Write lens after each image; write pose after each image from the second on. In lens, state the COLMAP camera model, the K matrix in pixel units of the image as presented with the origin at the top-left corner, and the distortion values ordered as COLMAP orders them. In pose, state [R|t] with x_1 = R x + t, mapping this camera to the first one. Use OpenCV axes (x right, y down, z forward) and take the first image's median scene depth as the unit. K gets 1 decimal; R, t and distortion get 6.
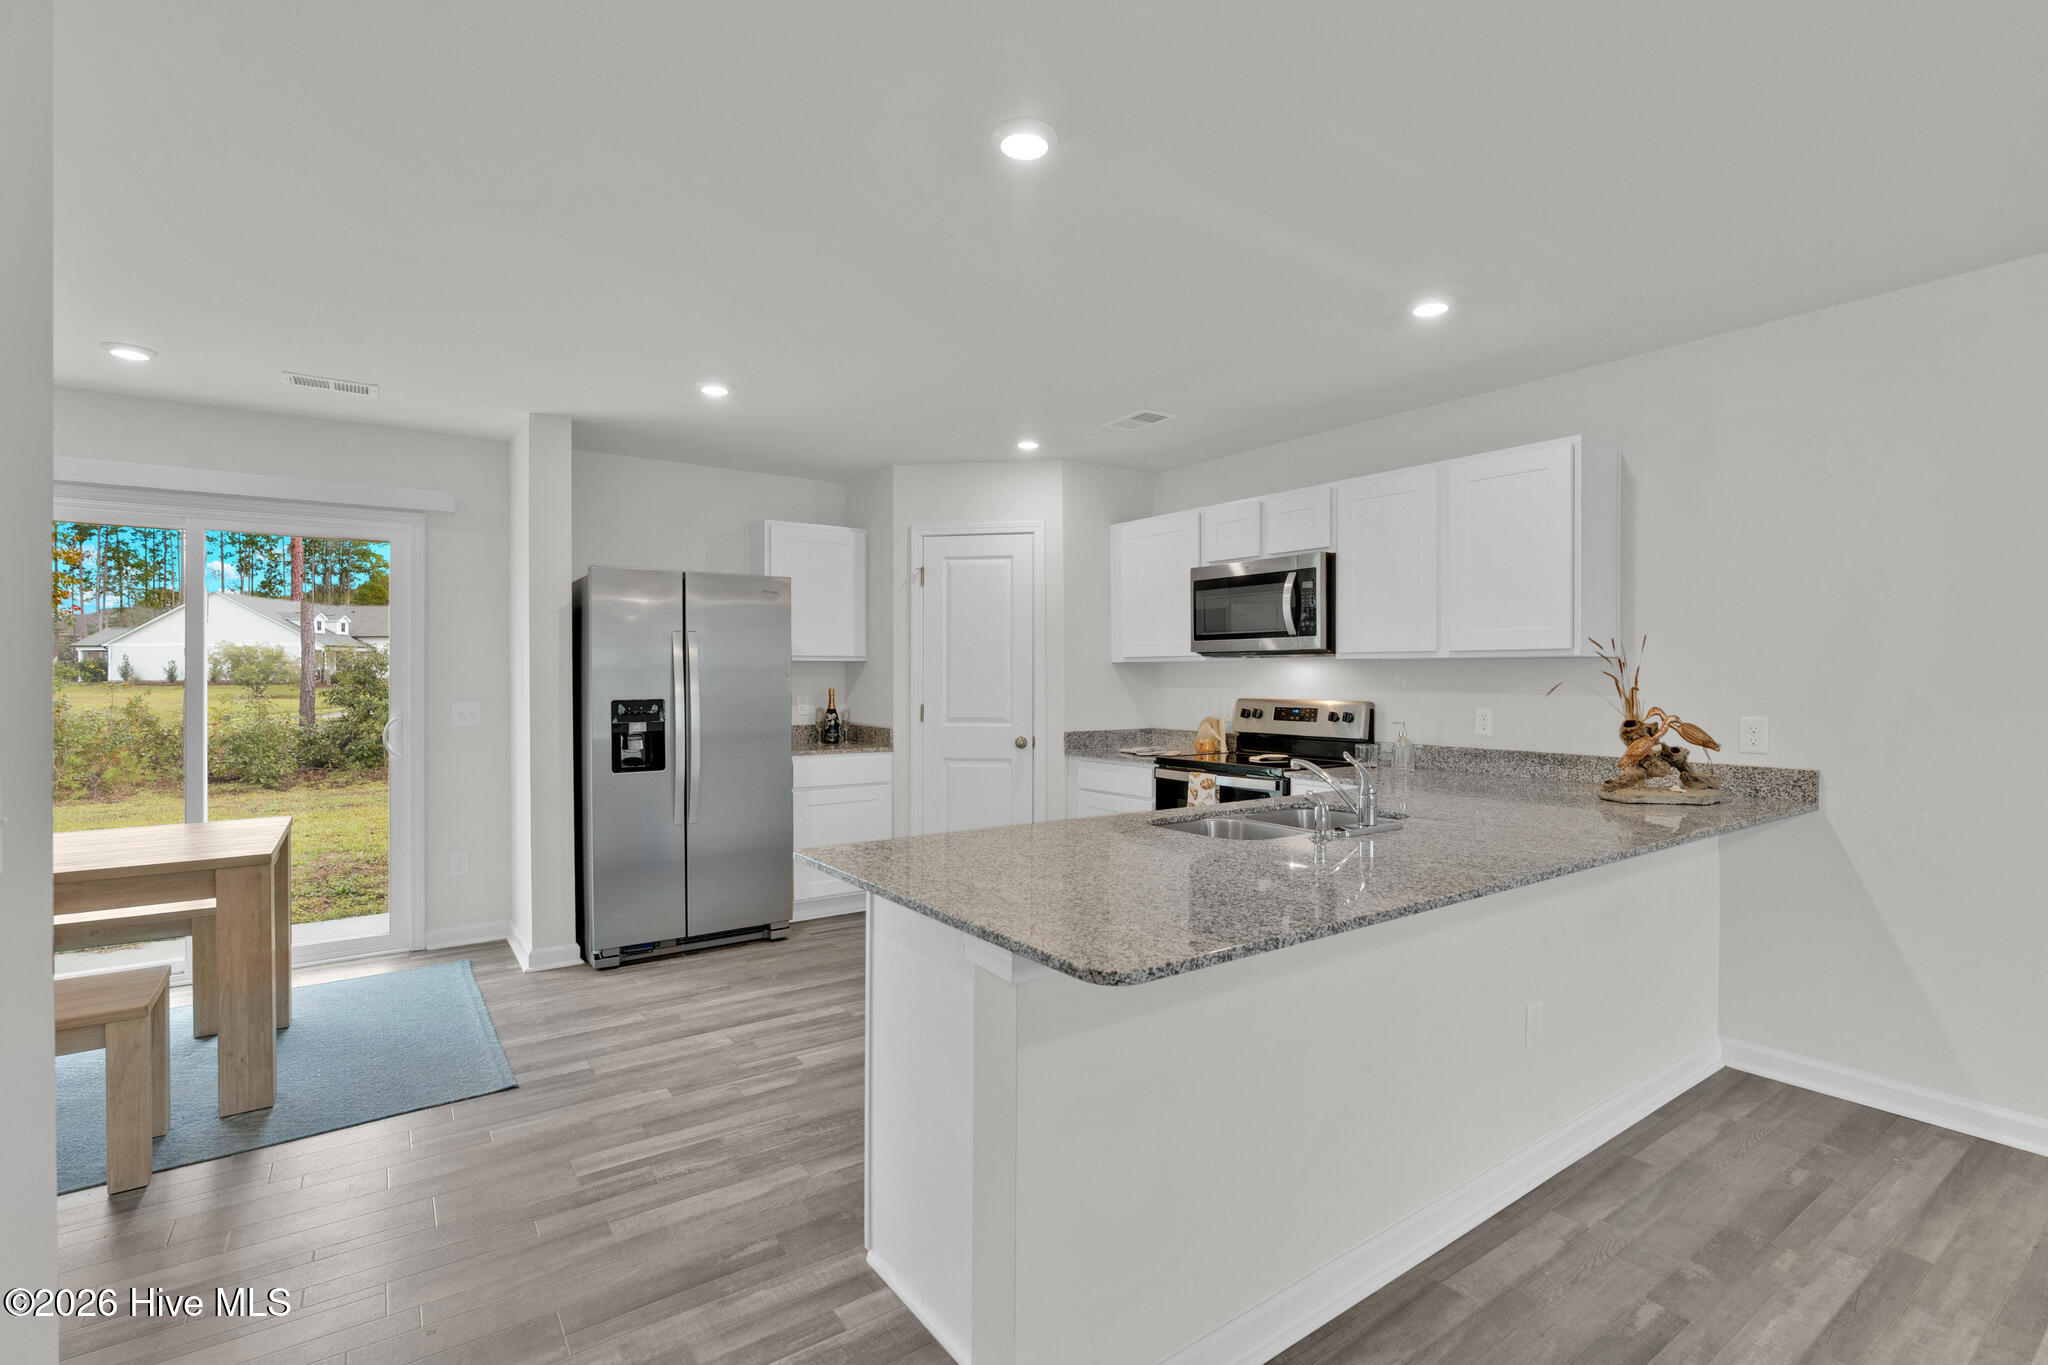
lens RADIAL K [[950.3, 0, 1024.0], [0, 950.3, 682.5], [0, 0, 1]] dist [-0.003013, 0.000240]
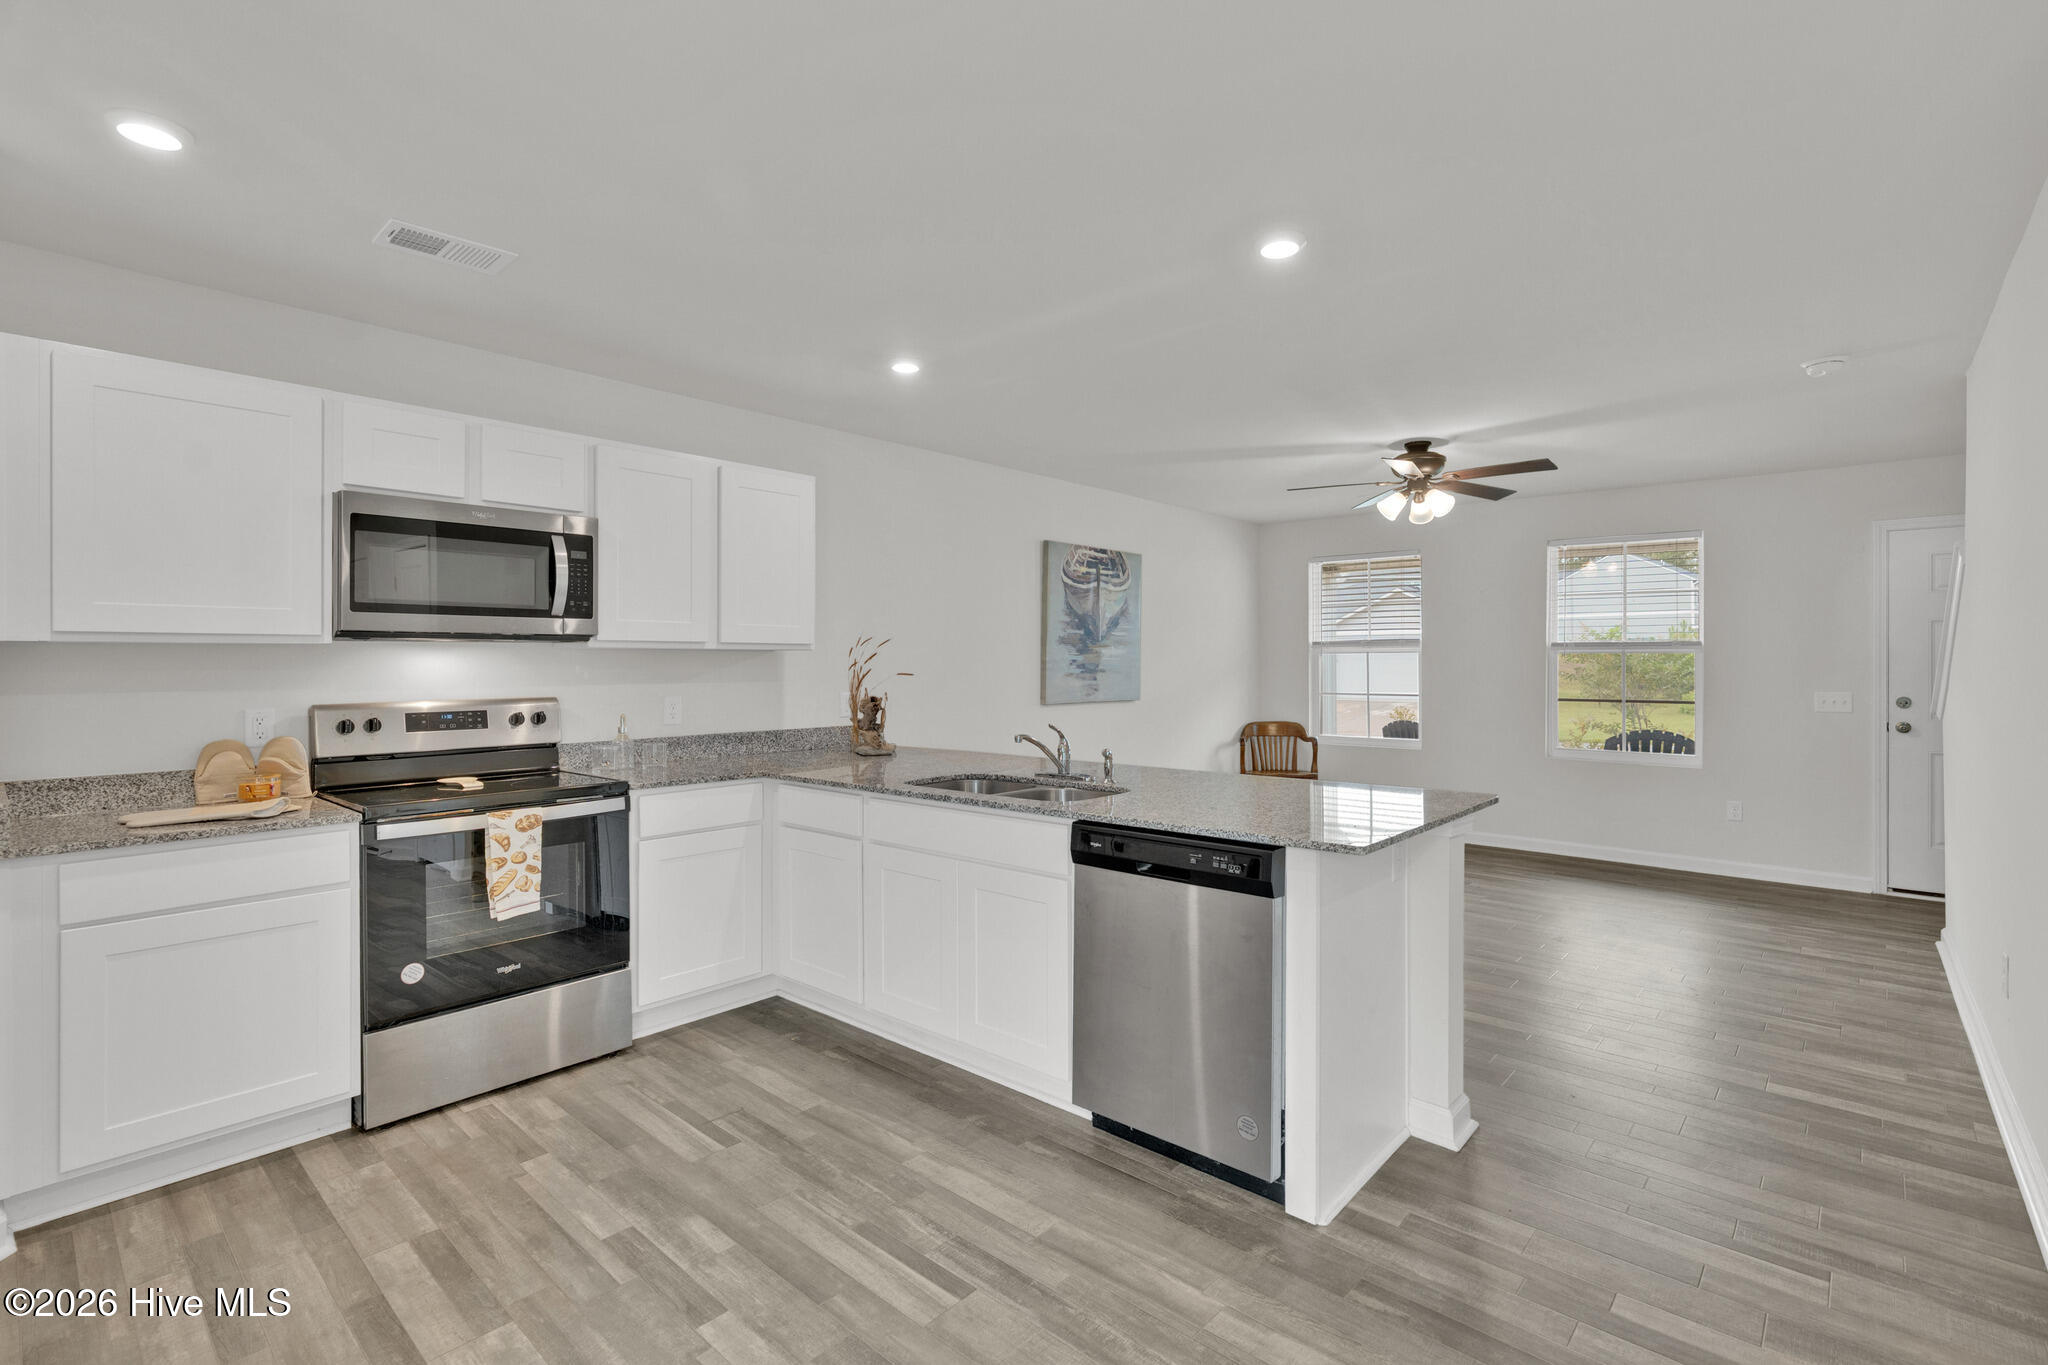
lens RADIAL K [[945.9, 0, 1037.3], [0, 945.9, 653.1], [0, 0, 1]] dist [-0.005390, -0.000121]
pose [[-0.235448, 0.010038, 0.971835, -0.567059], [0.009982, 0.999919, -0.007909, -0.008693], [-0.971836, 0.007839, -0.235529, 0.793693]]
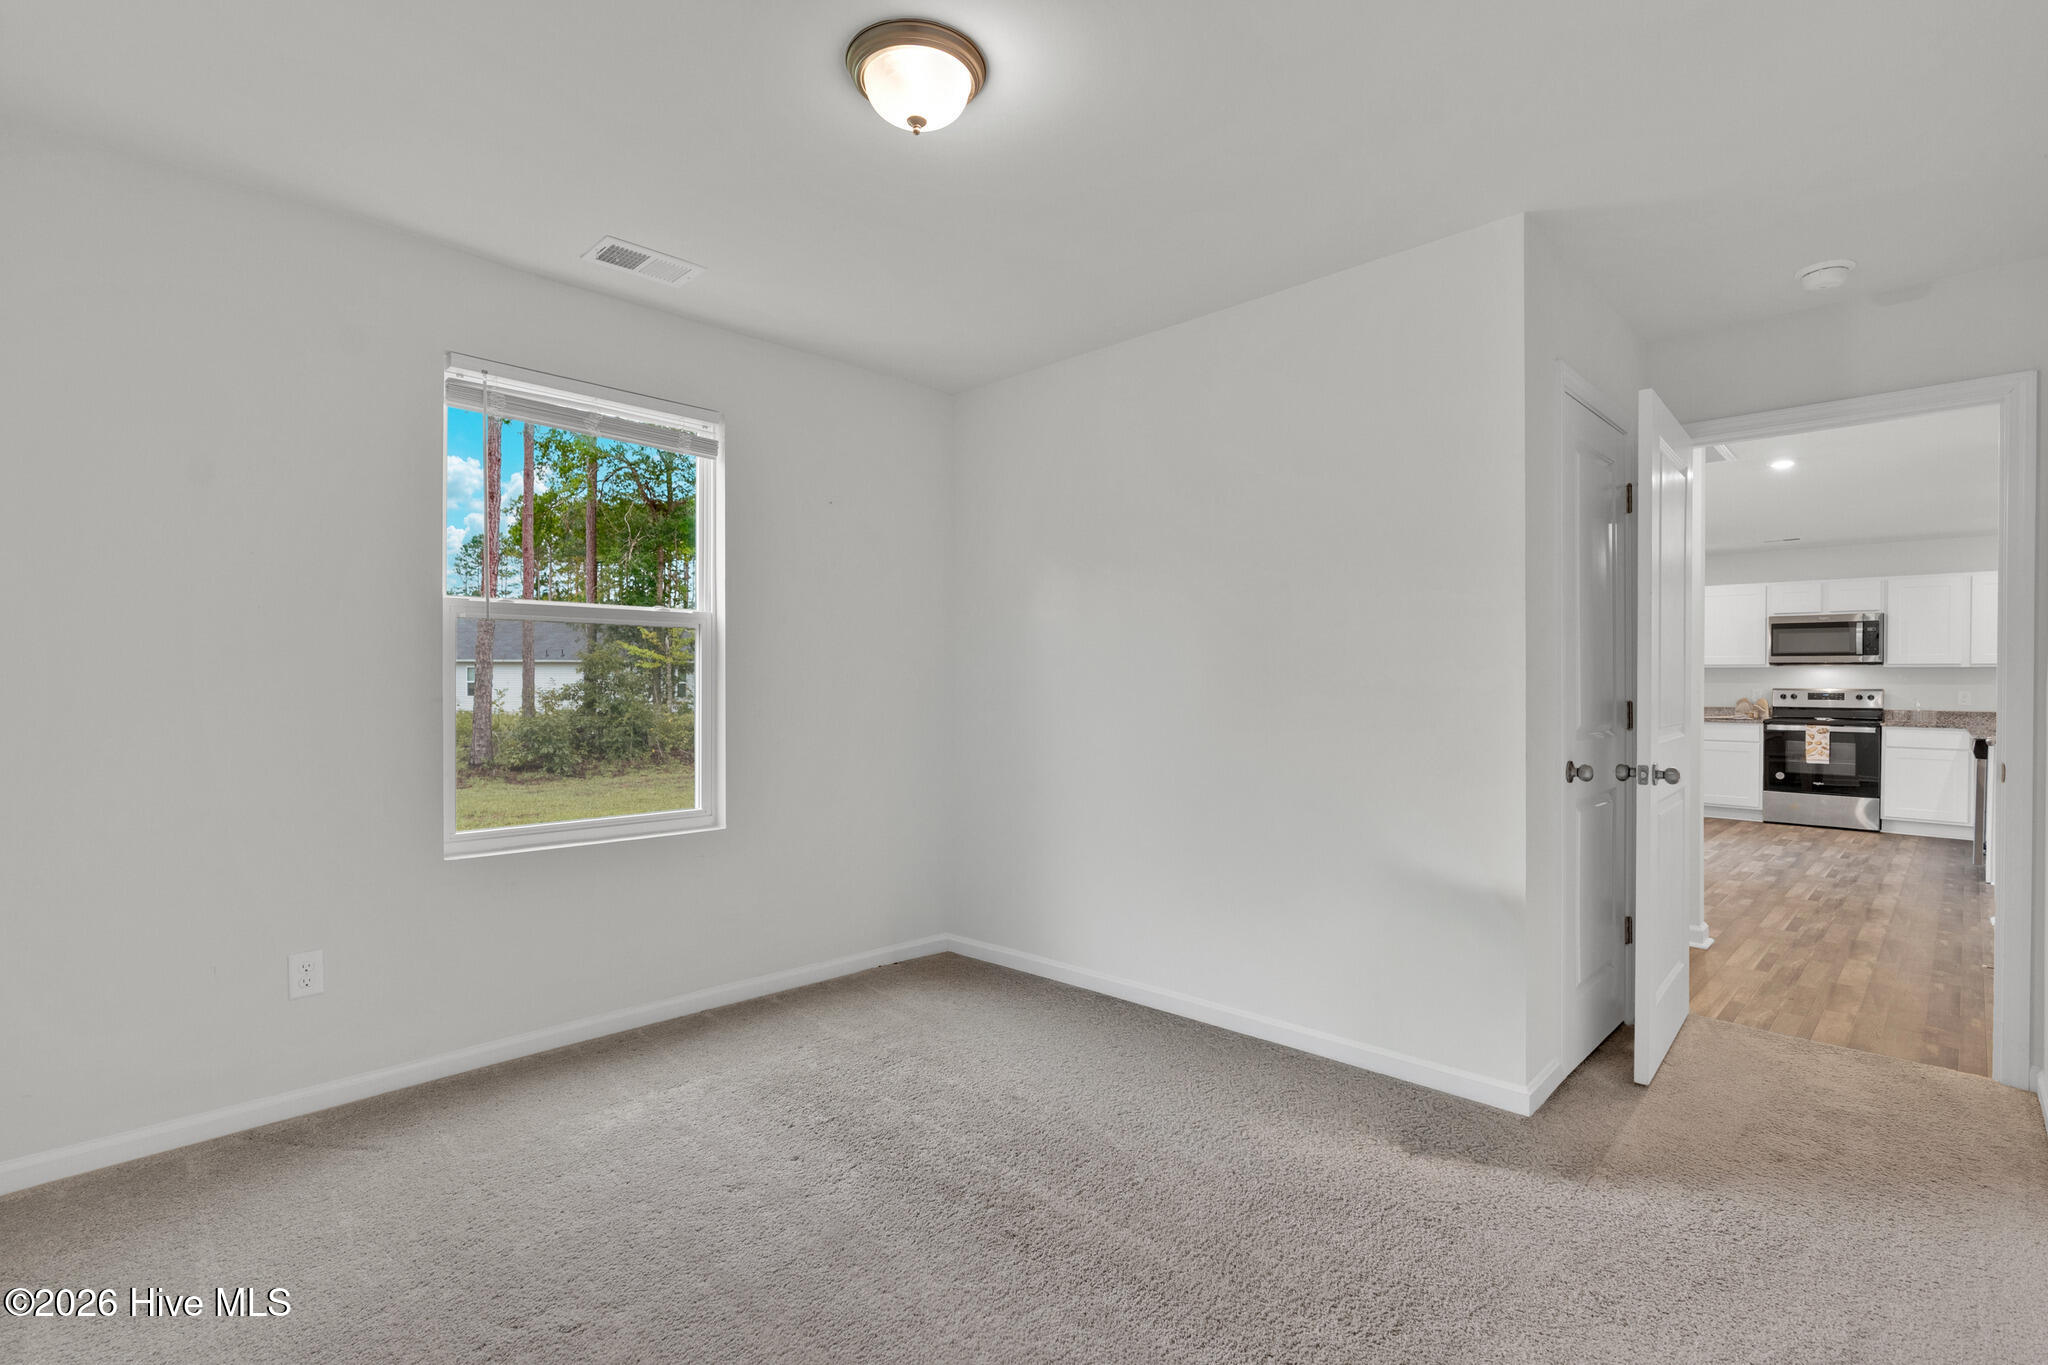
lens RADIAL K [[953.4, 0, 1025.9], [0, 953.4, 685.4], [0, 0, 1]] dist [0.003173, 0.000284]
pose [[0.983492, 0.005259, 0.180875, -1.741845], [-0.005069, 0.999986, -0.001509, 0.024787], [-0.180880, 0.000567, 0.983505, -0.614361]]
